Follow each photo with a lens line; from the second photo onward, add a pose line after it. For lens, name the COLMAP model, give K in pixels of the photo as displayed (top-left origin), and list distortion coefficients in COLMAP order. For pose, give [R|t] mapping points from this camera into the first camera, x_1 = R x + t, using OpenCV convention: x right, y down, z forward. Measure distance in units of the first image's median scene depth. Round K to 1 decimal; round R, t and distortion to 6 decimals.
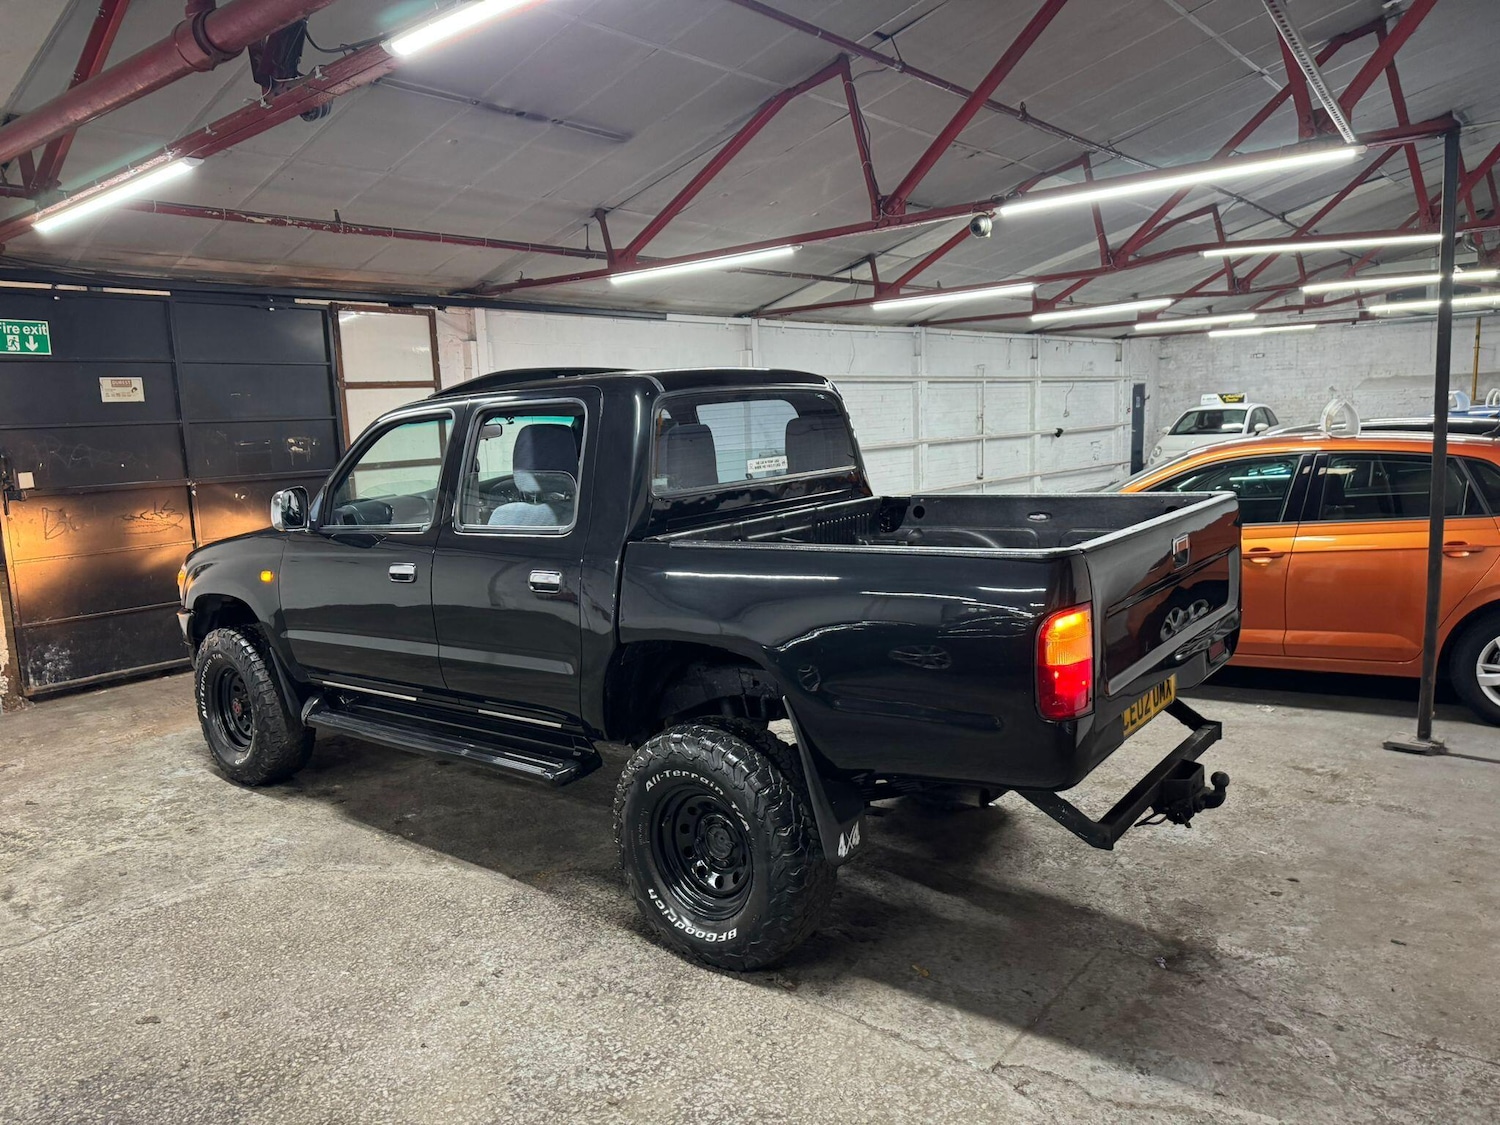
lens RADIAL K [[1059.5, 0, 740.5], [0, 1059.5, 560.4], [0, 0, 1]] dist [0.025588, -0.027280]
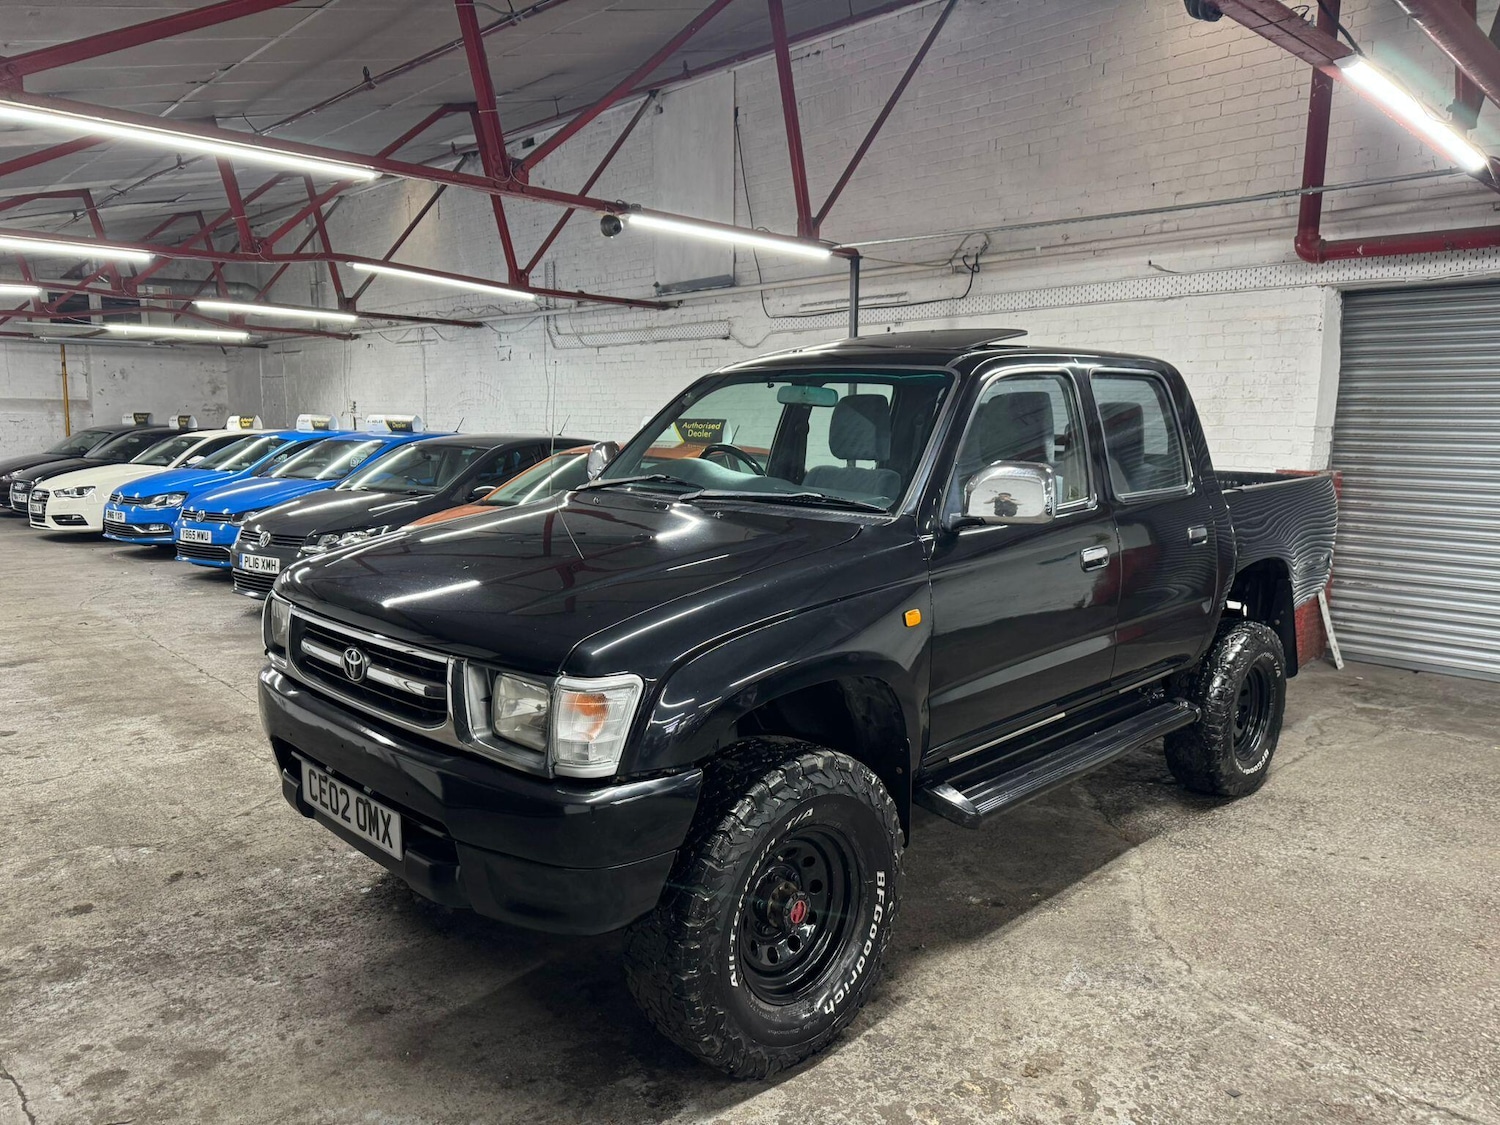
lens RADIAL K [[1059.5, 0, 750.5], [0, 1059.5, 566.6], [0, 0, 1]] dist [0.025588, -0.027280]
pose [[0.108832, -0.089844, 0.989992, -1.019587], [0.120769, 0.989725, 0.076543, -0.068623], [-0.986697, 0.111230, 0.118564, 1.007580]]
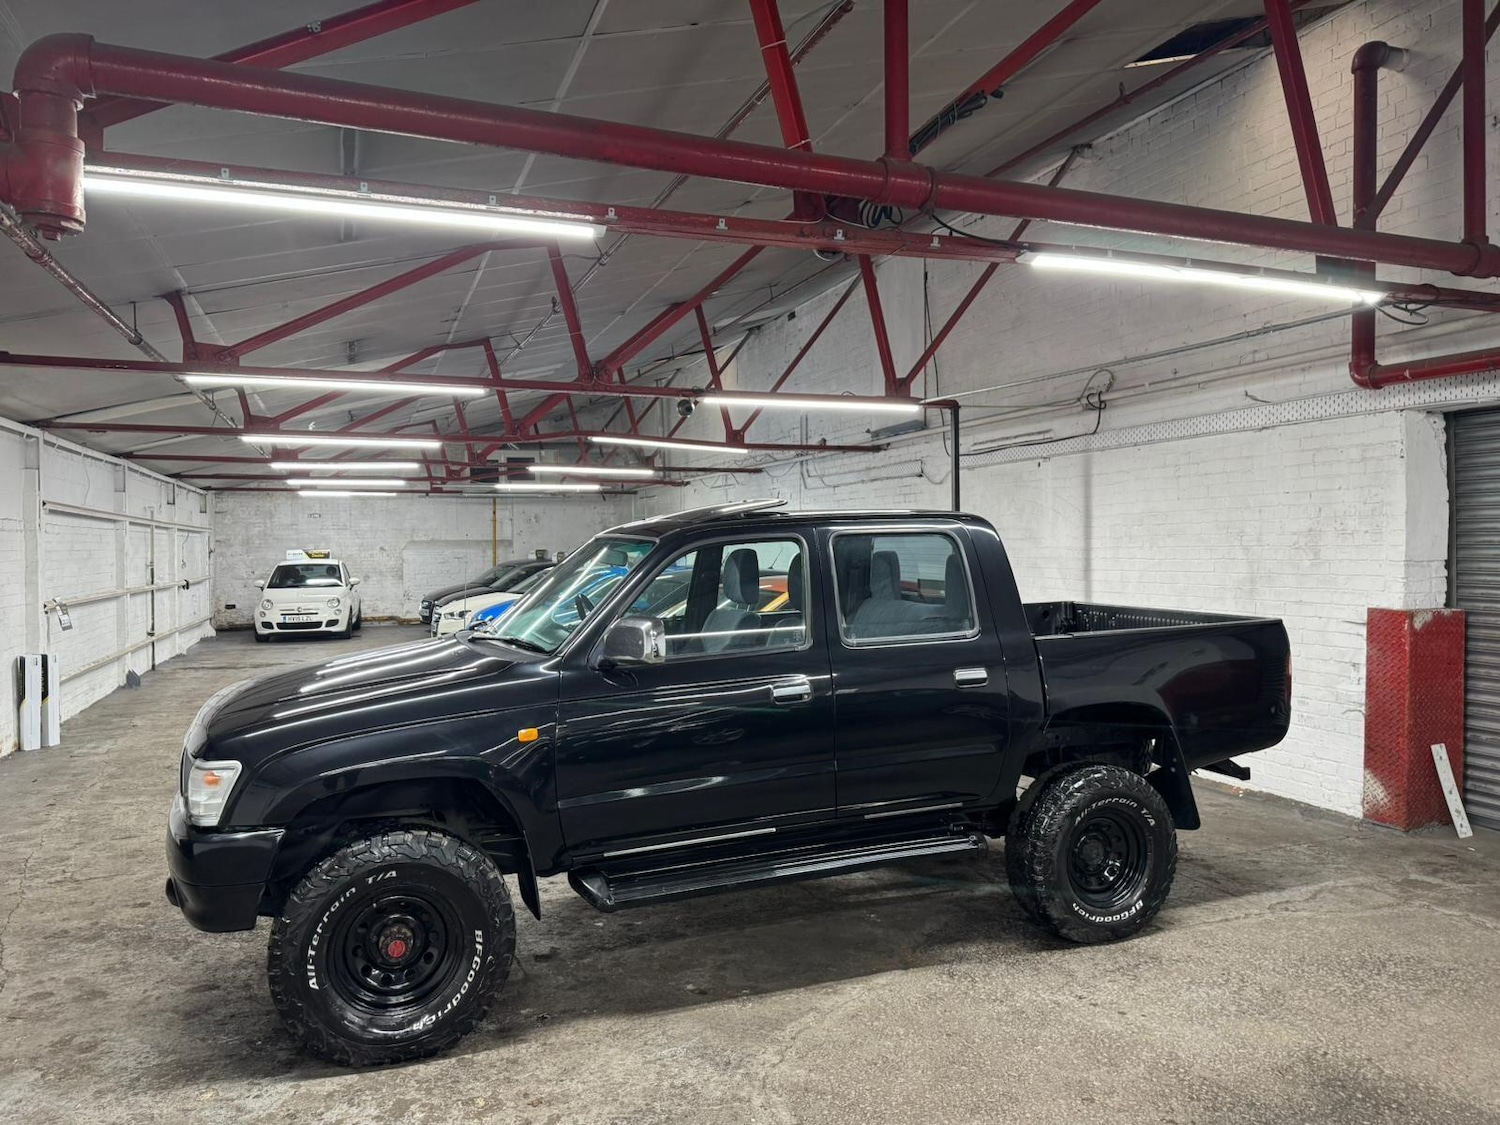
lens RADIAL K [[1059.5, 0, 755.0], [0, 1059.5, 554.0], [0, 0, 1]] dist [0.025588, -0.027280]
pose [[0.492838, 0.027836, 0.869676, -1.028164], [0.108307, 0.989753, -0.093056, -0.026840], [-0.863354, 0.140053, 0.484772, 0.459744]]
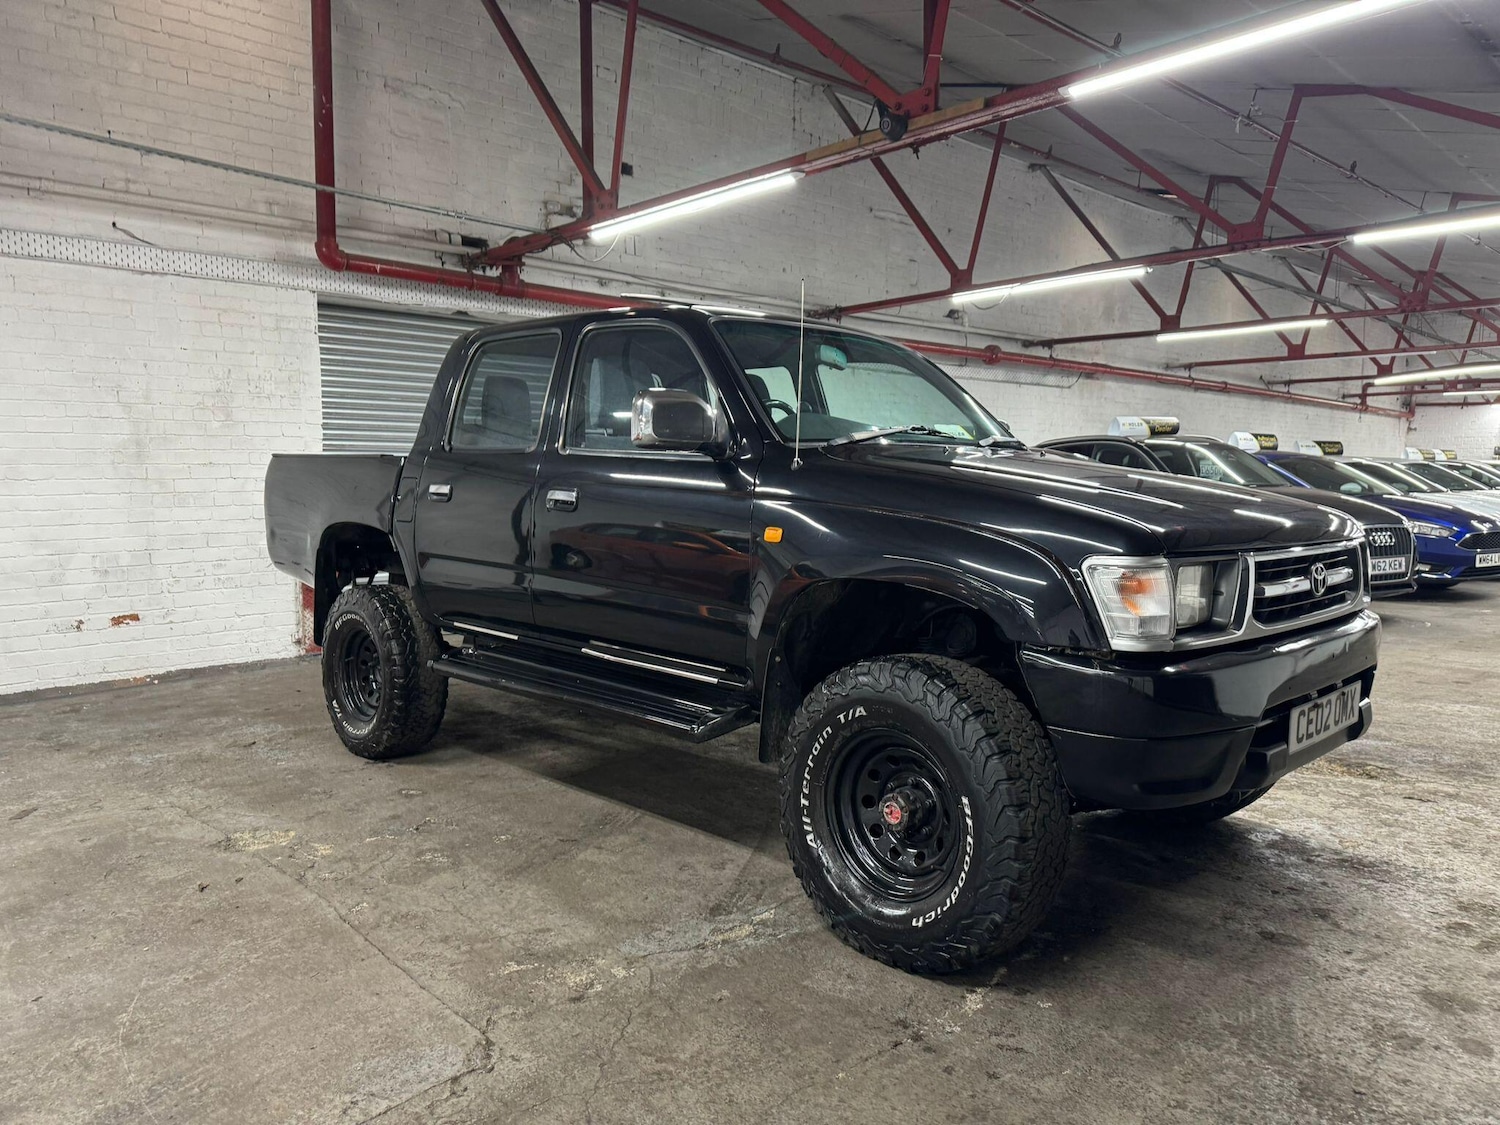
lens RADIAL K [[1059.5, 0, 748.3], [0, 1059.5, 565.8], [0, 0, 1]] dist [0.025588, -0.027280]
pose [[-0.992231, 0.032742, 0.120022, -0.279470], [0.058441, 0.974345, 0.217338, -0.151067], [-0.109826, 0.222664, -0.968689, 1.856898]]
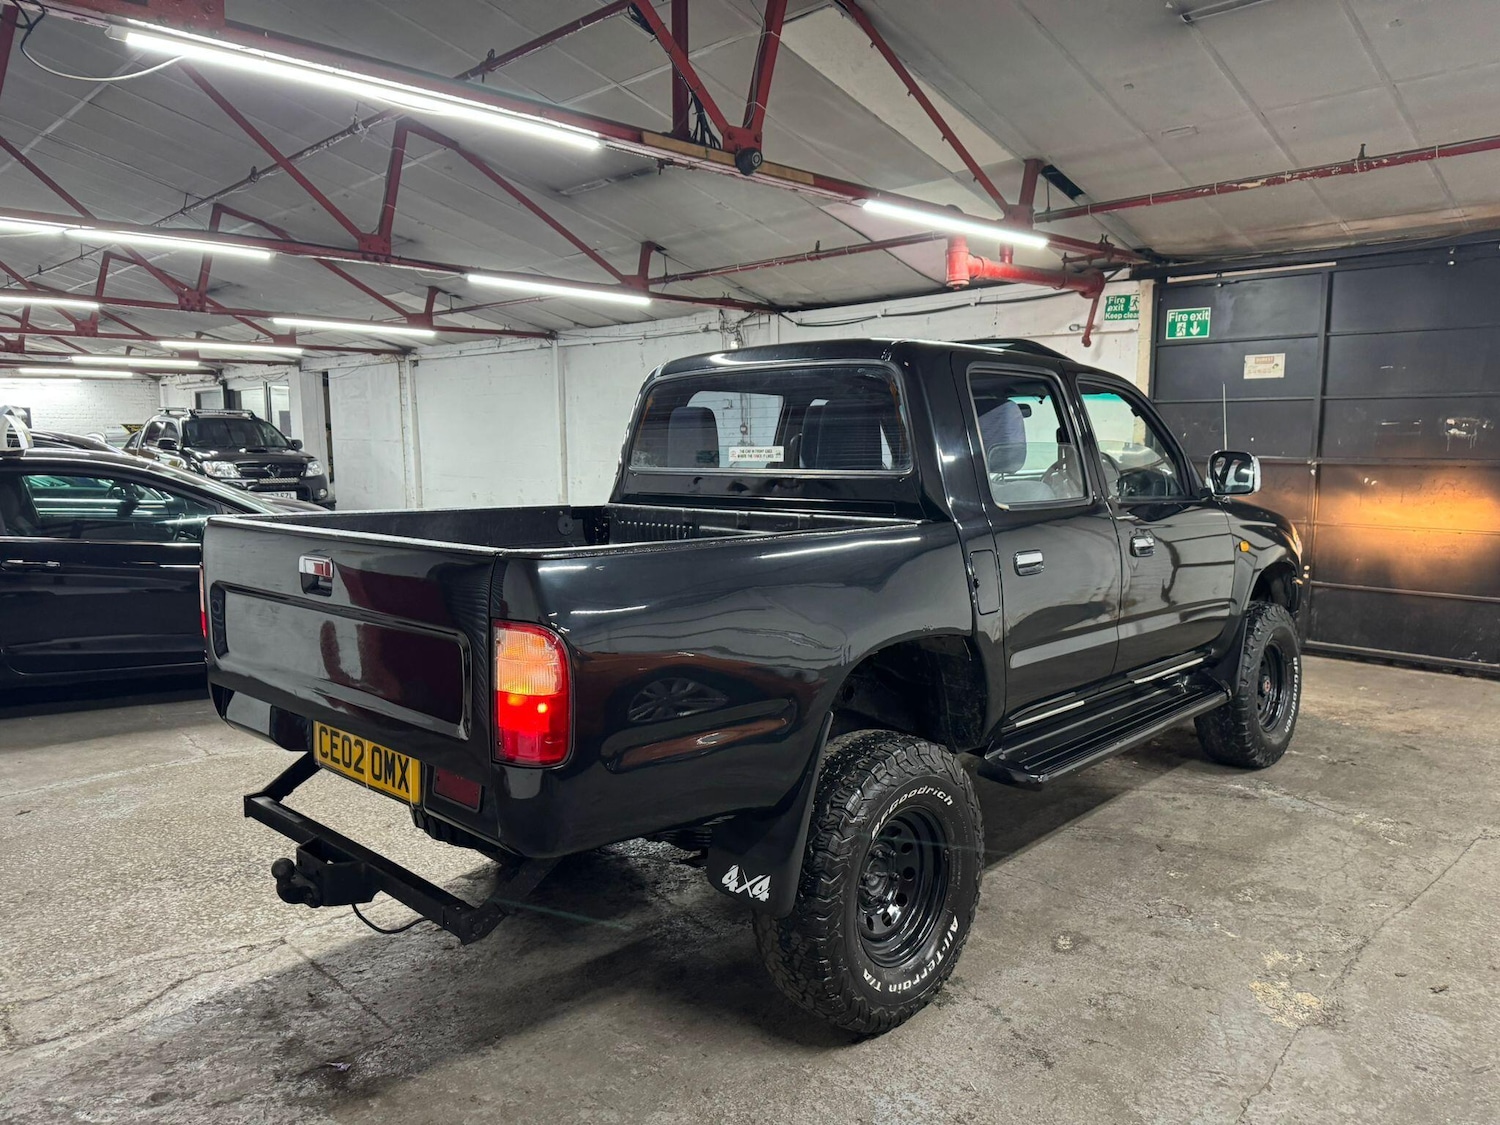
lens RADIAL K [[1059.5, 0, 756.3], [0, 1059.5, 566.6], [0, 0, 1]] dist [0.025588, -0.027280]
pose [[-0.086270, 0.165709, -0.982394, 0.759927], [-0.131686, 0.975522, 0.176114, -0.129741], [0.987530, 0.144561, -0.062337, 0.895035]]
